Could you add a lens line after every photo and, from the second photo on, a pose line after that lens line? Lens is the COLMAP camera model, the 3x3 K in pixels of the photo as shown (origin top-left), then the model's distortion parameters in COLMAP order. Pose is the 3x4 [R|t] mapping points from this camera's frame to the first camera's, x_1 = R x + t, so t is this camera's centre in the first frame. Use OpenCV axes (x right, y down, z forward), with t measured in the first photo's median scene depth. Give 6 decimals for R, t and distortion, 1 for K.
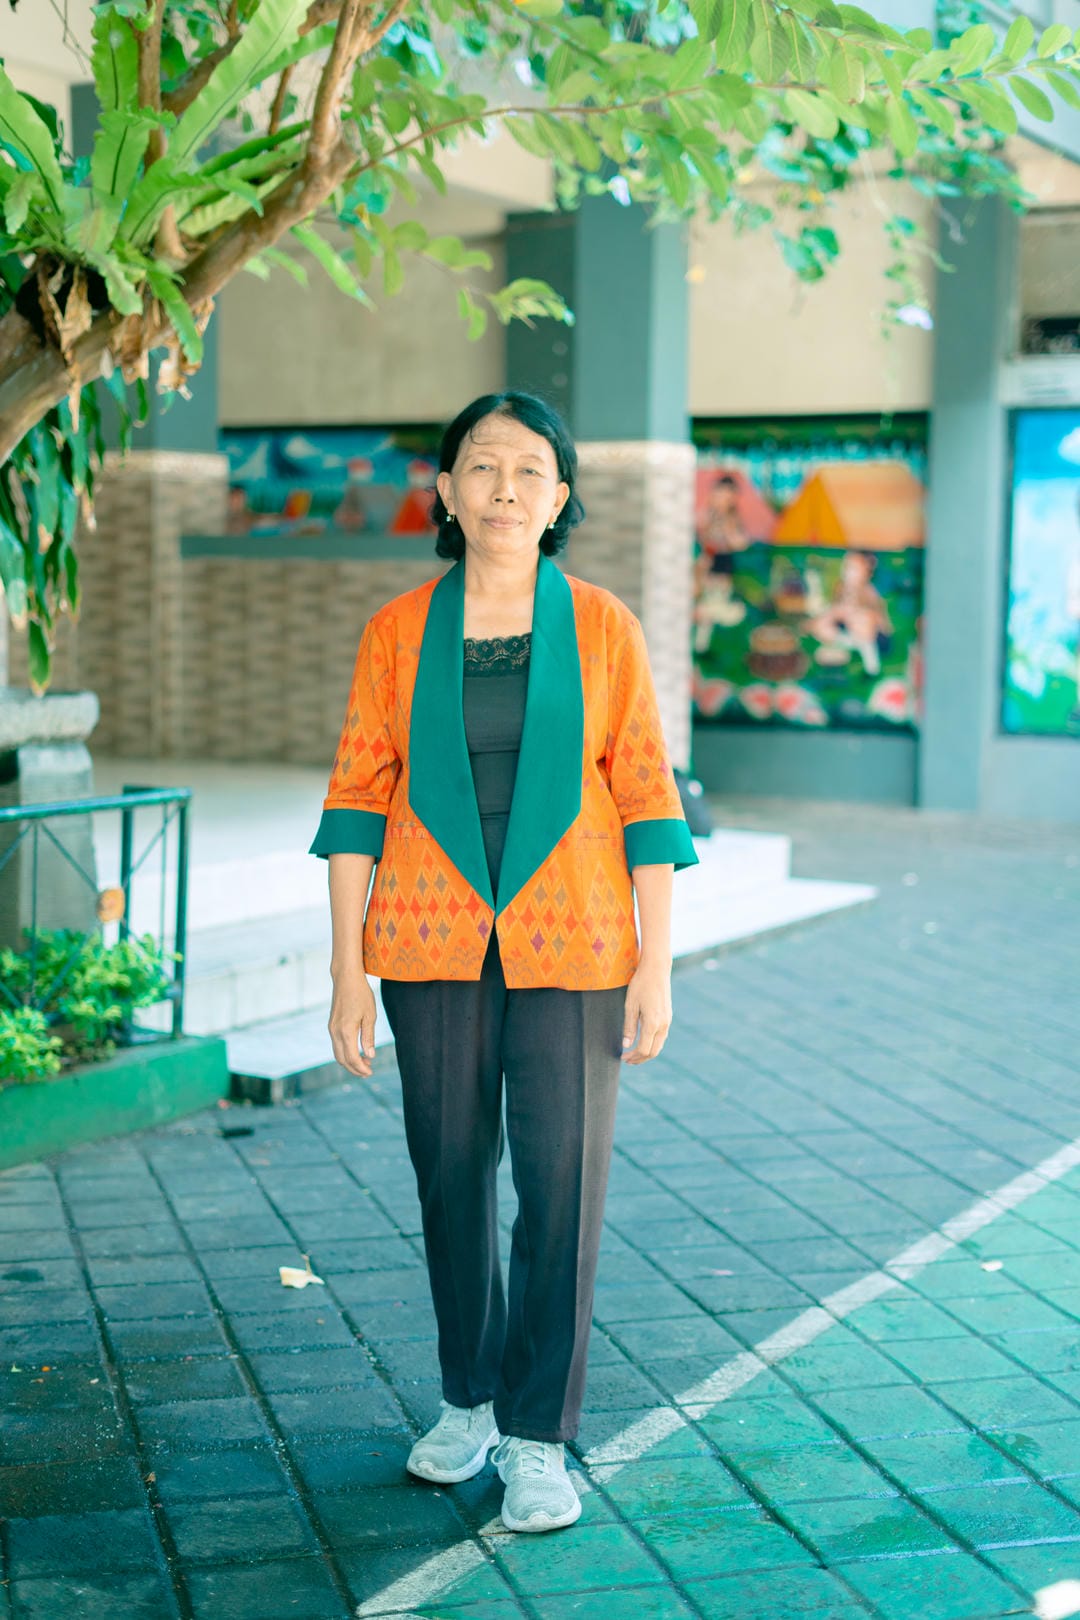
lens RADIAL K [[2307.7, 0, 545.0], [0, 2307.7, 799.1], [0, 0, 1]] dist [-0.005767, 0.000000]
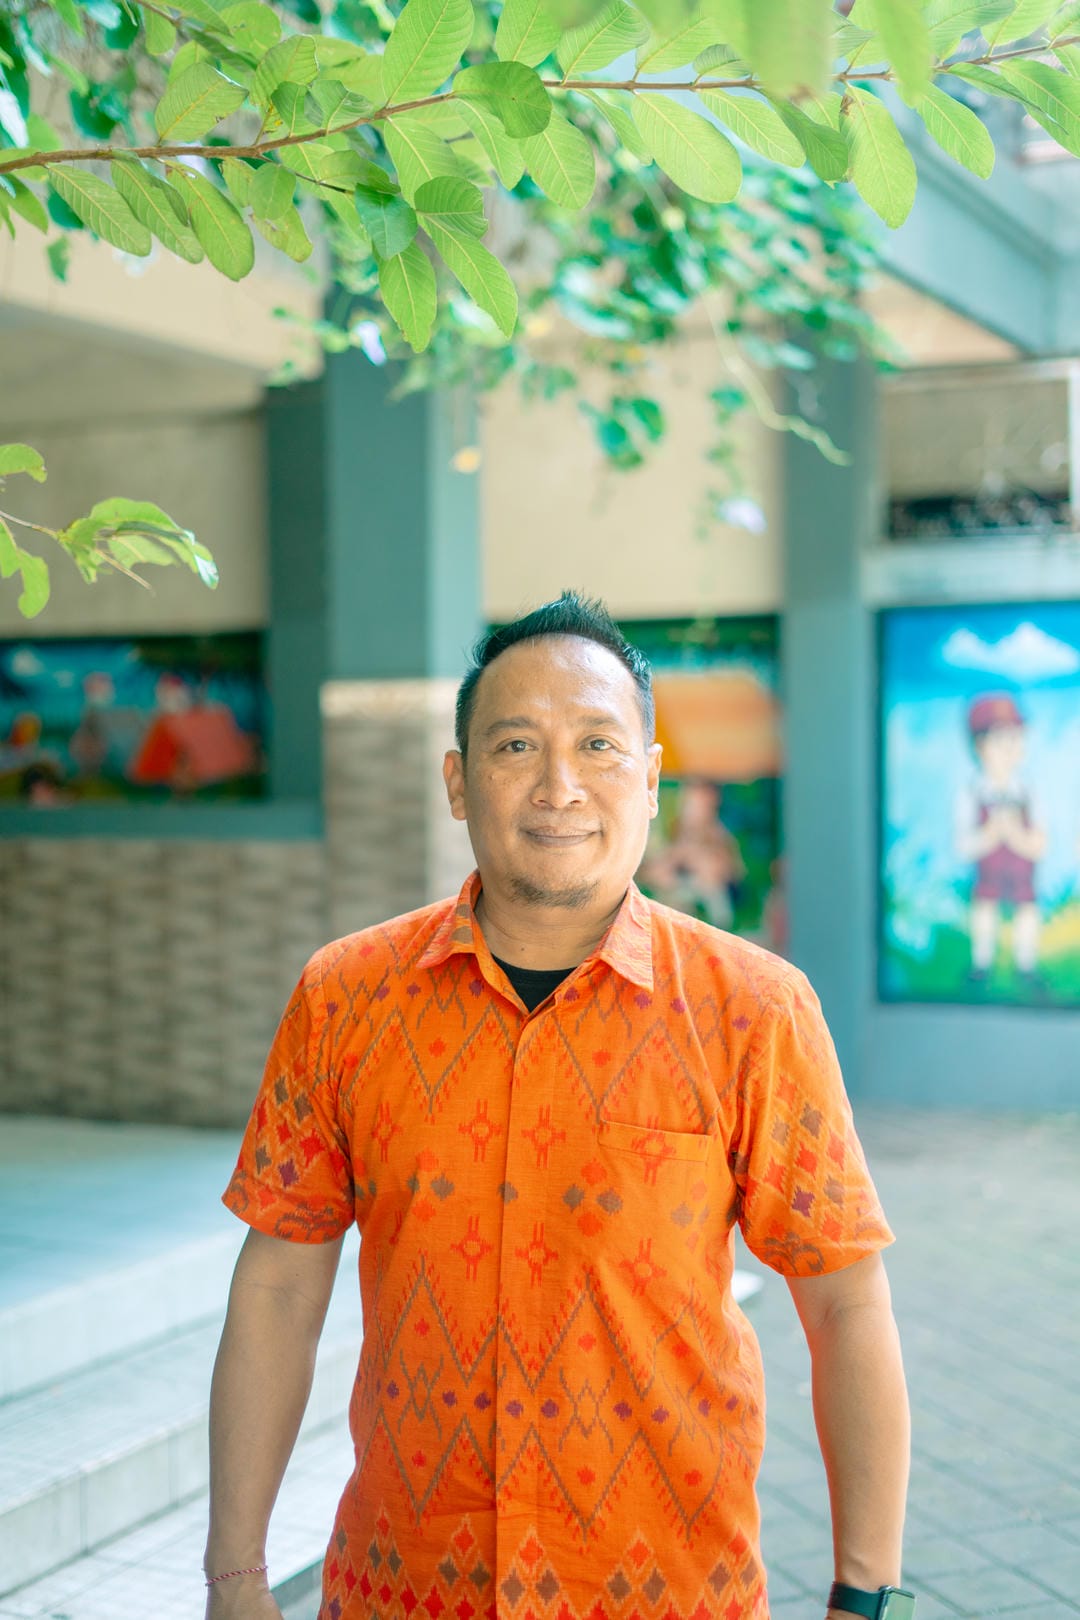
lens RADIAL K [[2307.7, 0, 572.2], [0, 2307.7, 795.7], [0, 0, 1]] dist [-0.005767, 0.000000]
pose [[0.995488, -0.028182, 0.090605, 0.015946], [0.034932, 0.996661, -0.073798, -0.044888], [-0.088222, 0.076630, 0.993149, 0.191641]]
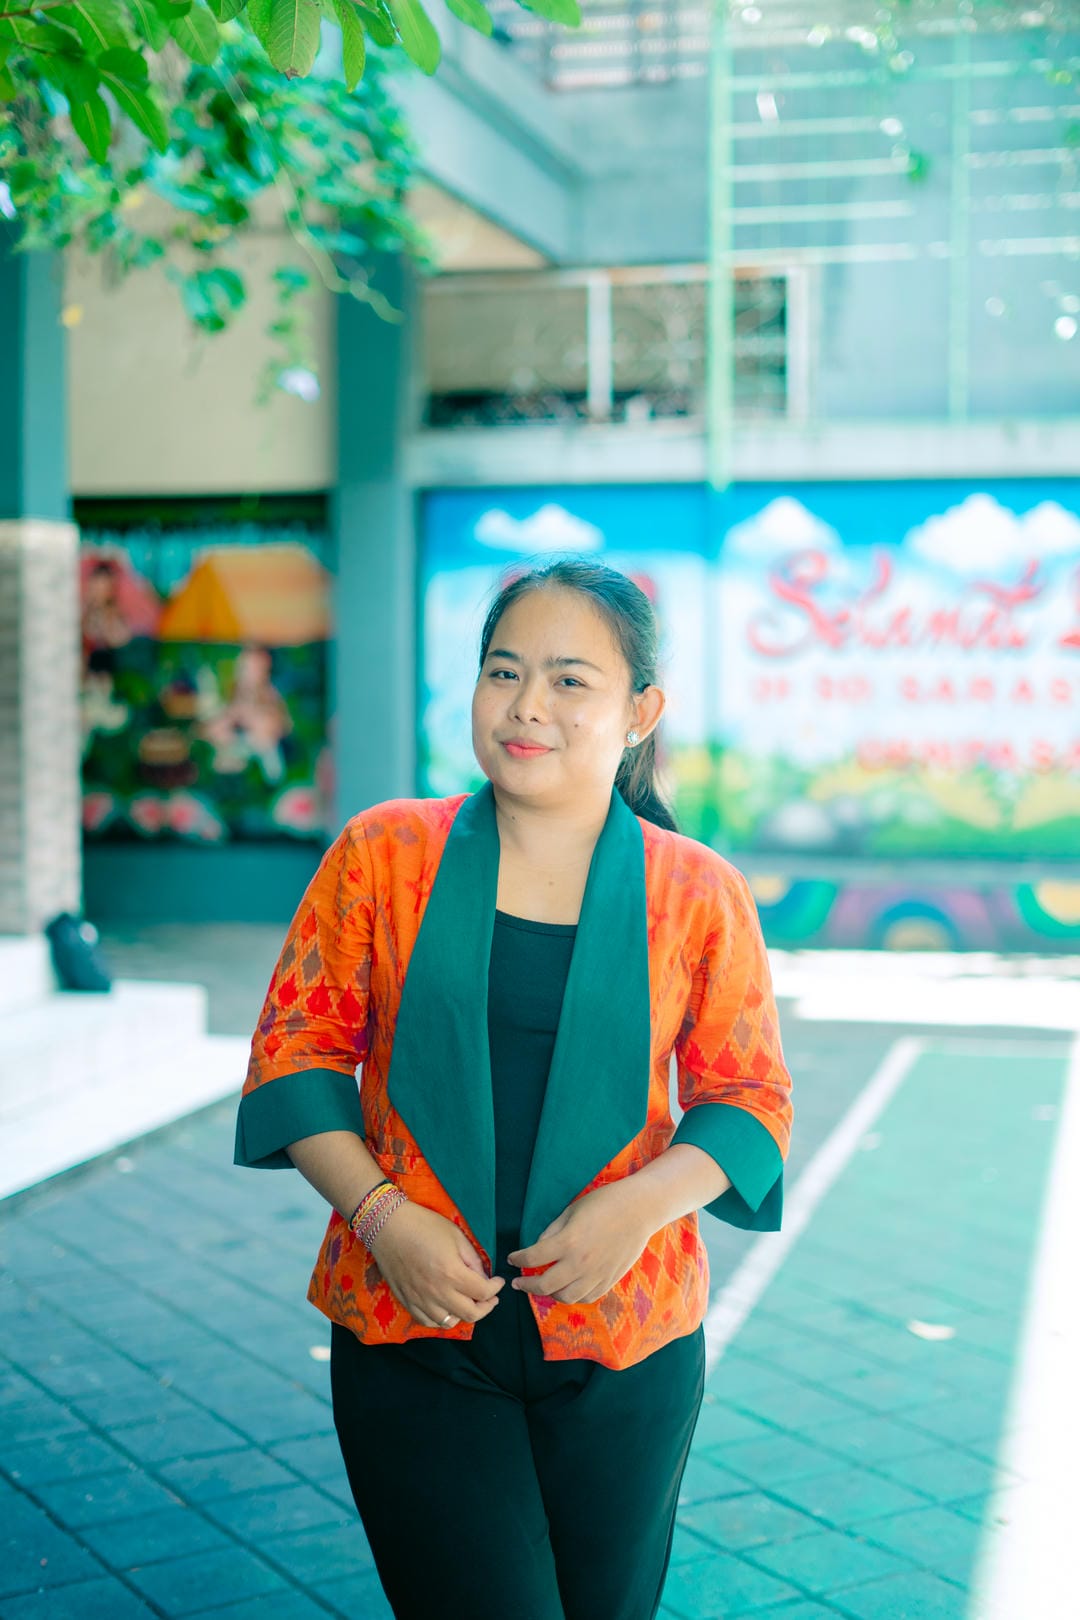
lens RADIAL K [[2307.7, 0, 539.9], [0, 2307.7, 797.9], [0, 0, 1]] dist [-0.005767, 0.000000]
pose [[0.962571, -0.028350, 0.269544, -0.001440], [0.038478, 0.998735, -0.032365, -0.015541], [-0.268285, 0.041526, 0.962444, 0.112460]]
